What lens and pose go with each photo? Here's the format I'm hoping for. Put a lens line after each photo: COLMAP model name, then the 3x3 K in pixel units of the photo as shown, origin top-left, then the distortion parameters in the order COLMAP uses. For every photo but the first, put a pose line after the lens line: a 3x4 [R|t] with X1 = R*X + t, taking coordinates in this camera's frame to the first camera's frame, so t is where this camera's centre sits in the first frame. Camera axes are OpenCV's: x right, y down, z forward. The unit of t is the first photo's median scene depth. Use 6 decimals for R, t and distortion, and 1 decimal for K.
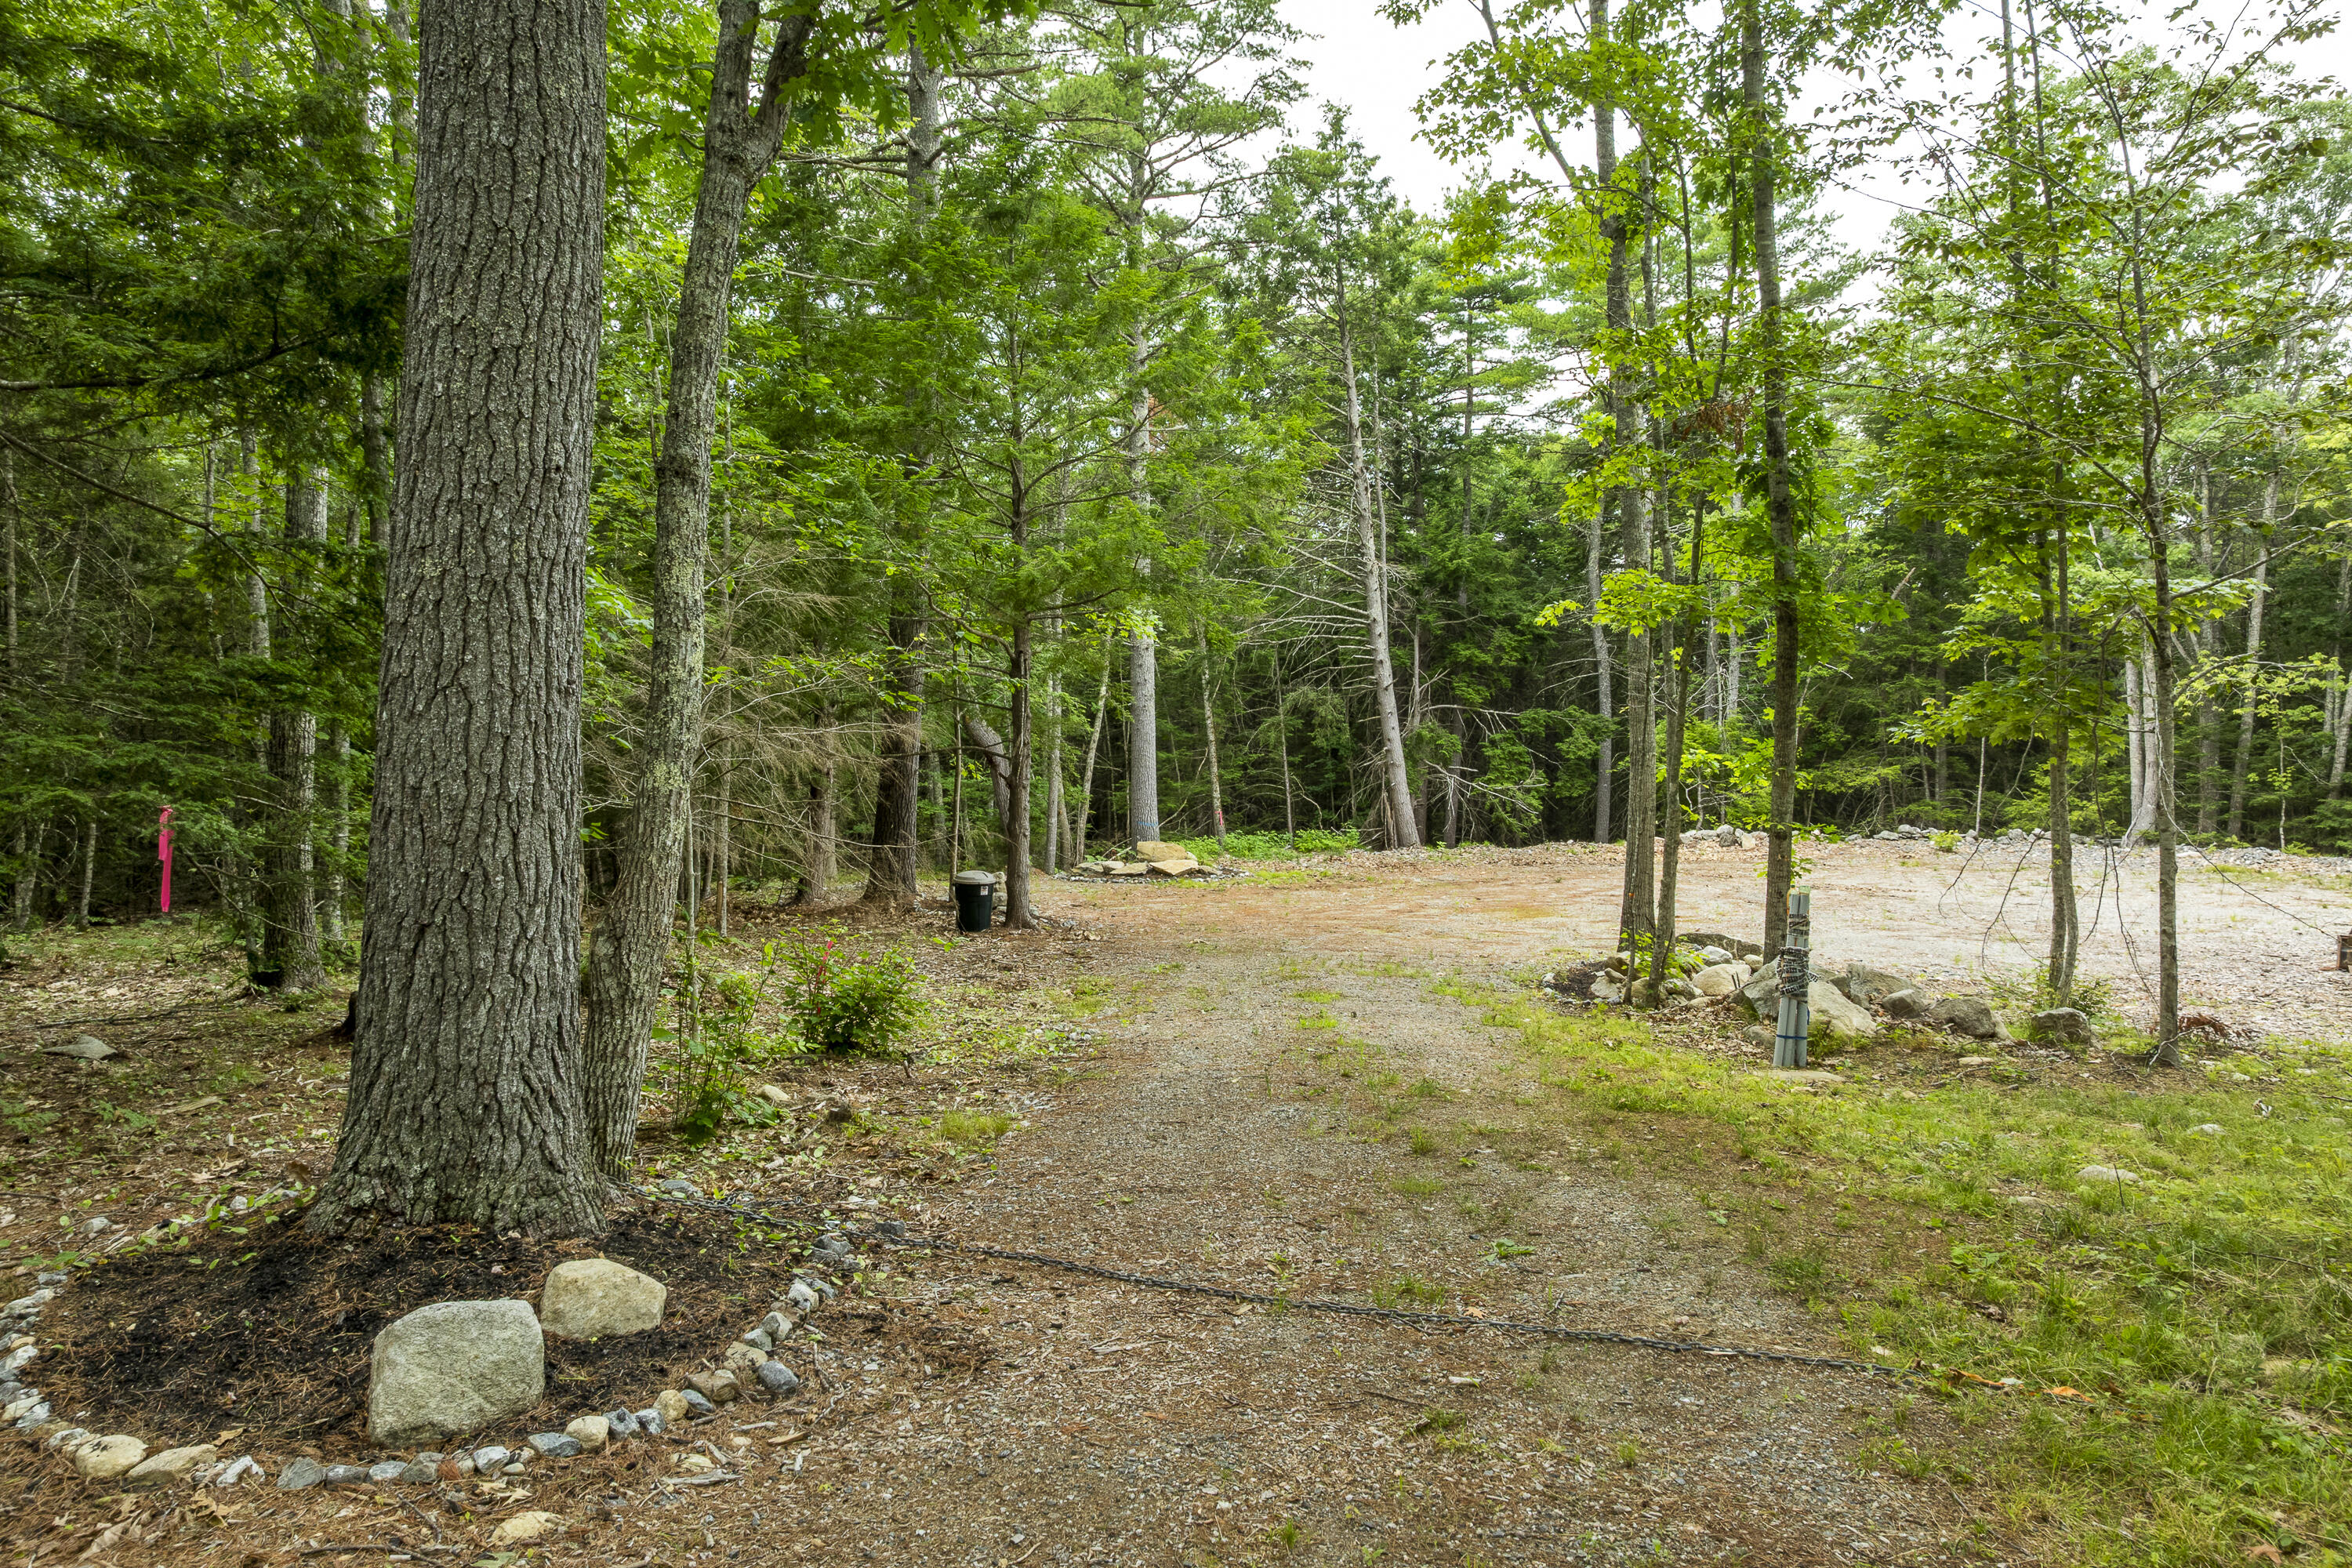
lens RADIAL K [[1645.2, 0, 1173.5], [0, 1645.2, 771.6], [0, 0, 1]] dist [-0.012145, 0.011231]
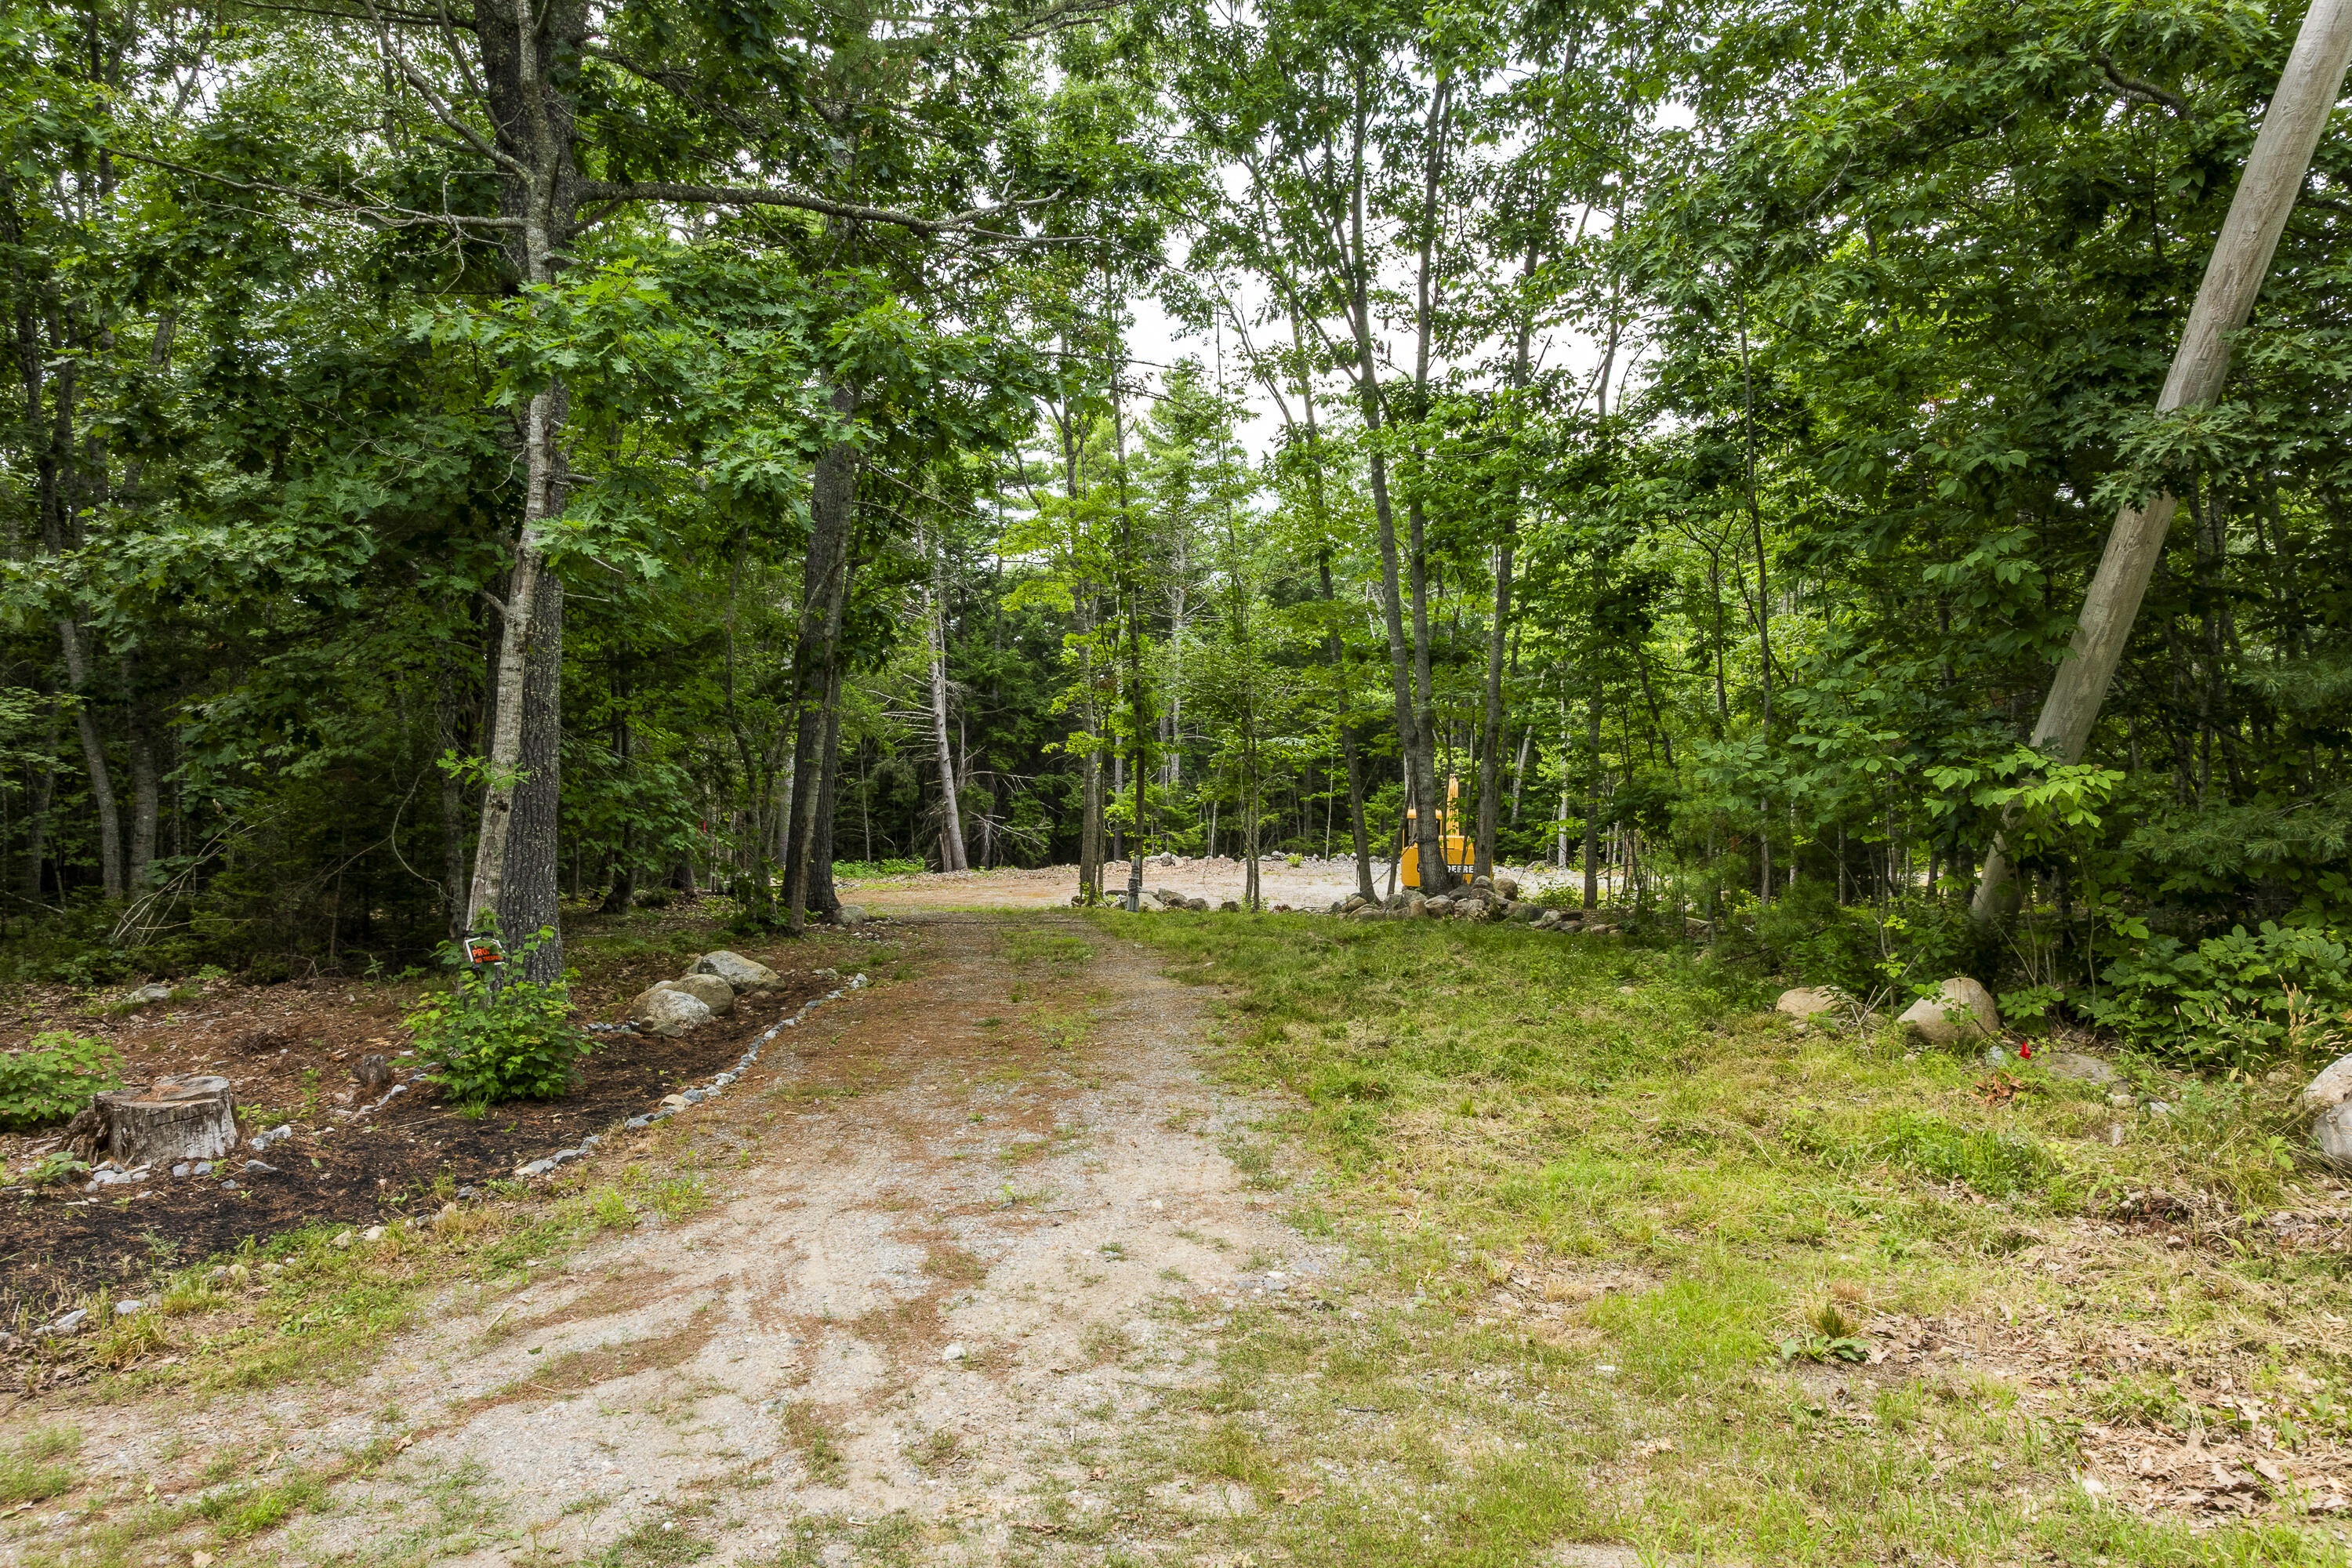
lens RADIAL K [[1645.2, 0, 1175.4], [0, 1645.2, 785.6], [0, 0, 1]] dist [-0.012145, 0.011231]
pose [[0.957584, 0.005088, 0.288110, -0.092406], [0.001014, 0.999778, -0.021027, 0.002221], [-0.288153, 0.020427, 0.957367, -0.442664]]
